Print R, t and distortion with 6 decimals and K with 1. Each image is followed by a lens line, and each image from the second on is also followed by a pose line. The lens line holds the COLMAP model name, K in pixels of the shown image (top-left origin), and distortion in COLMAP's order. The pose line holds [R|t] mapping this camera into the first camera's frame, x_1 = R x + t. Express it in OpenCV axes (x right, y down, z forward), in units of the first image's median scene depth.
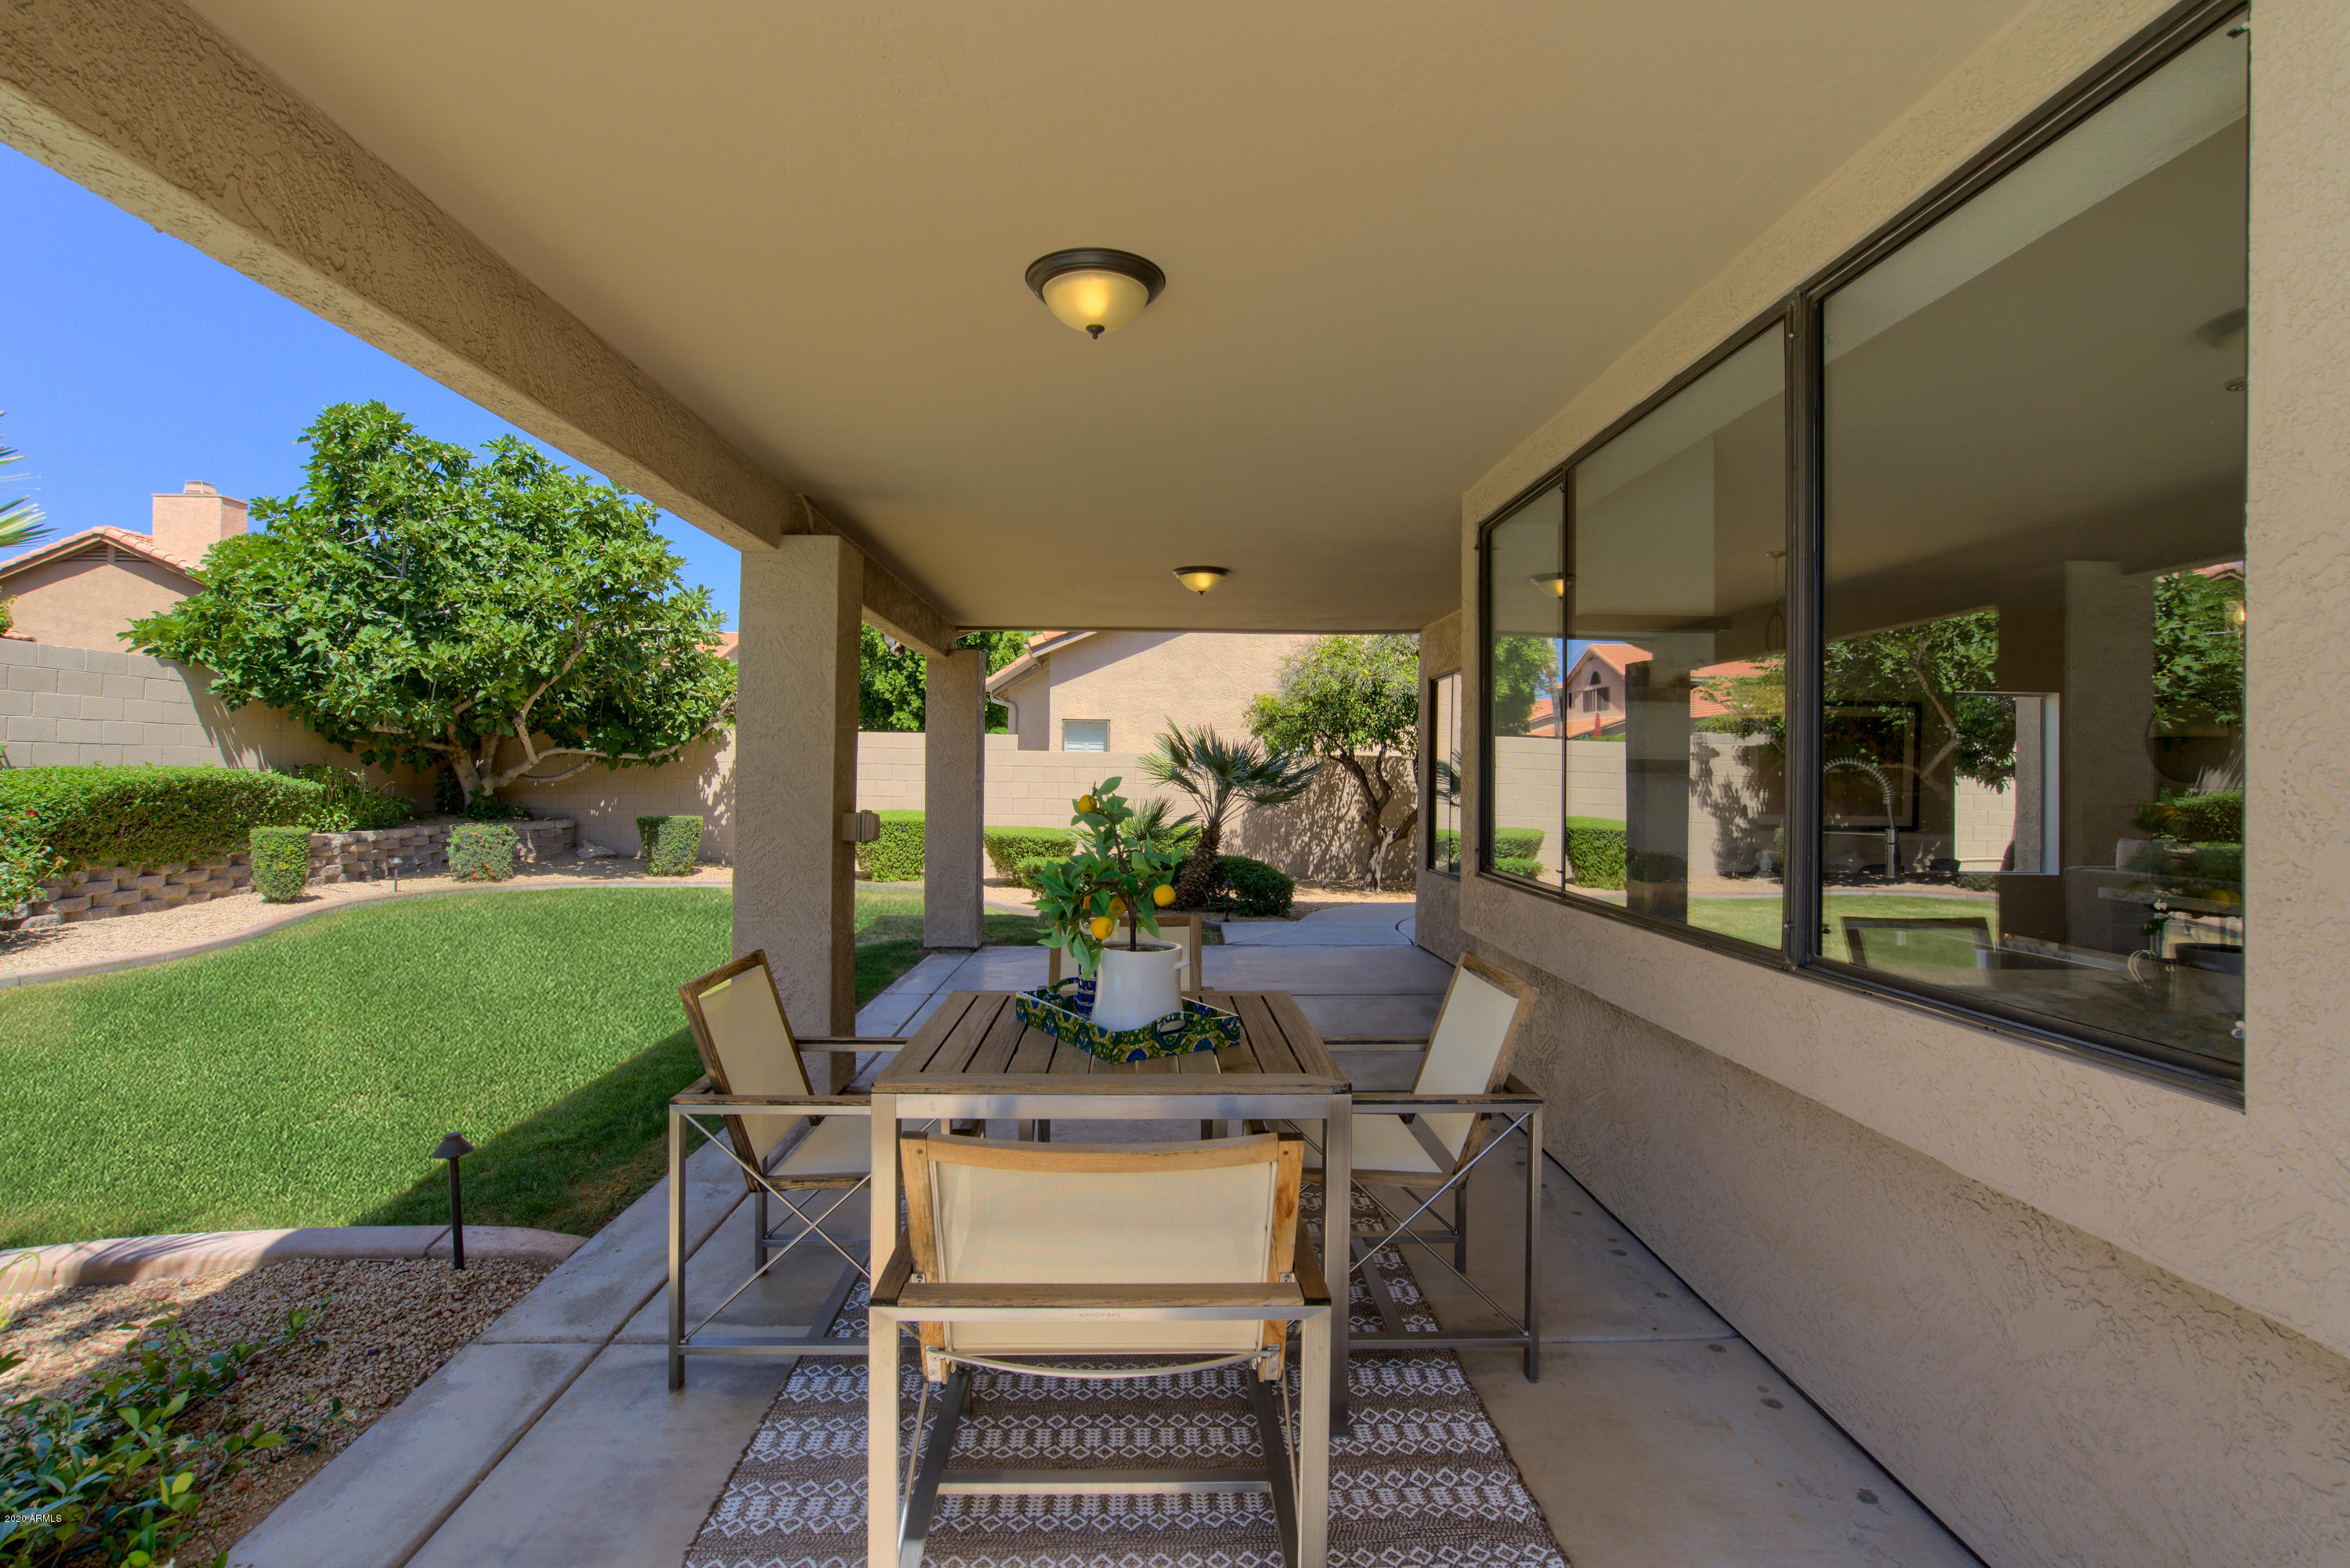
lens RADIAL K [[1091.9, 0, 1169.5], [0, 1091.9, 785.2], [0, 0, 1]] dist [-0.042329, 0.016484]
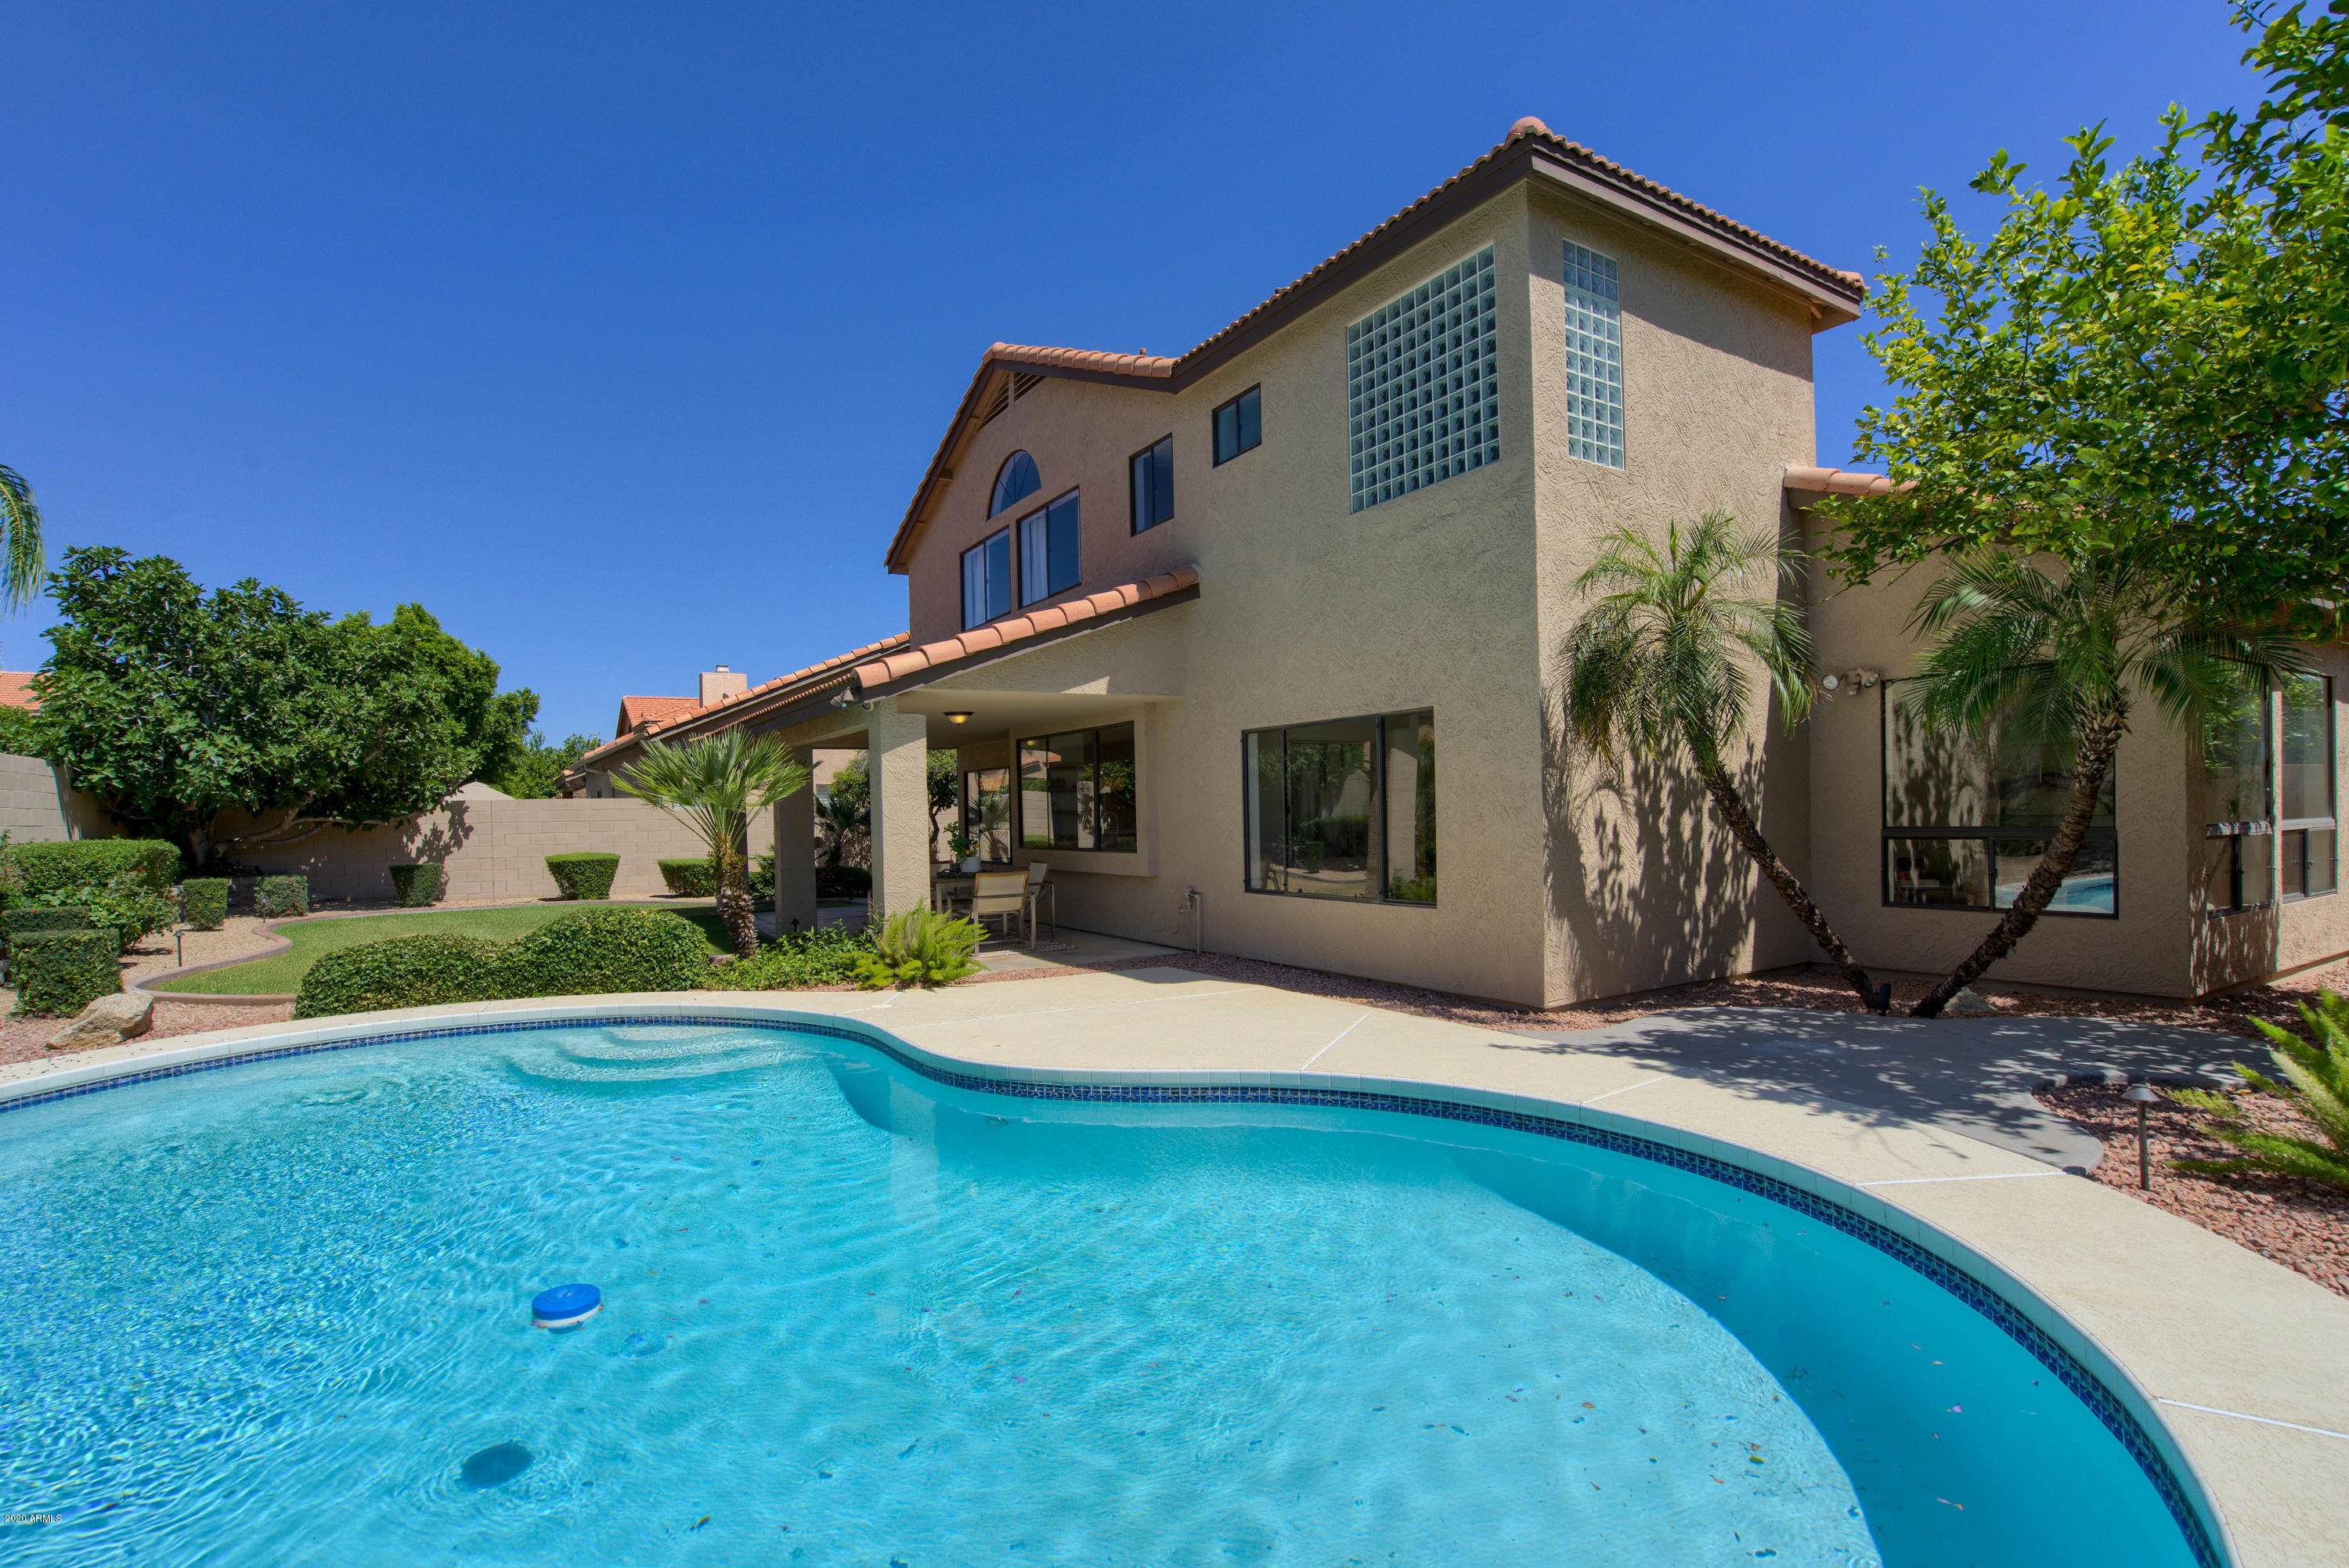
lens RADIAL K [[1091.4, 0, 1169.0], [0, 1091.4, 785.2], [0, 0, 1]] dist [-0.042329, 0.016484]
pose [[0.862453, -0.016905, 0.505855, -0.315434], [0.036717, 0.998899, -0.029217, 0.002765], [-0.504804, 0.043772, 0.862124, -0.661798]]
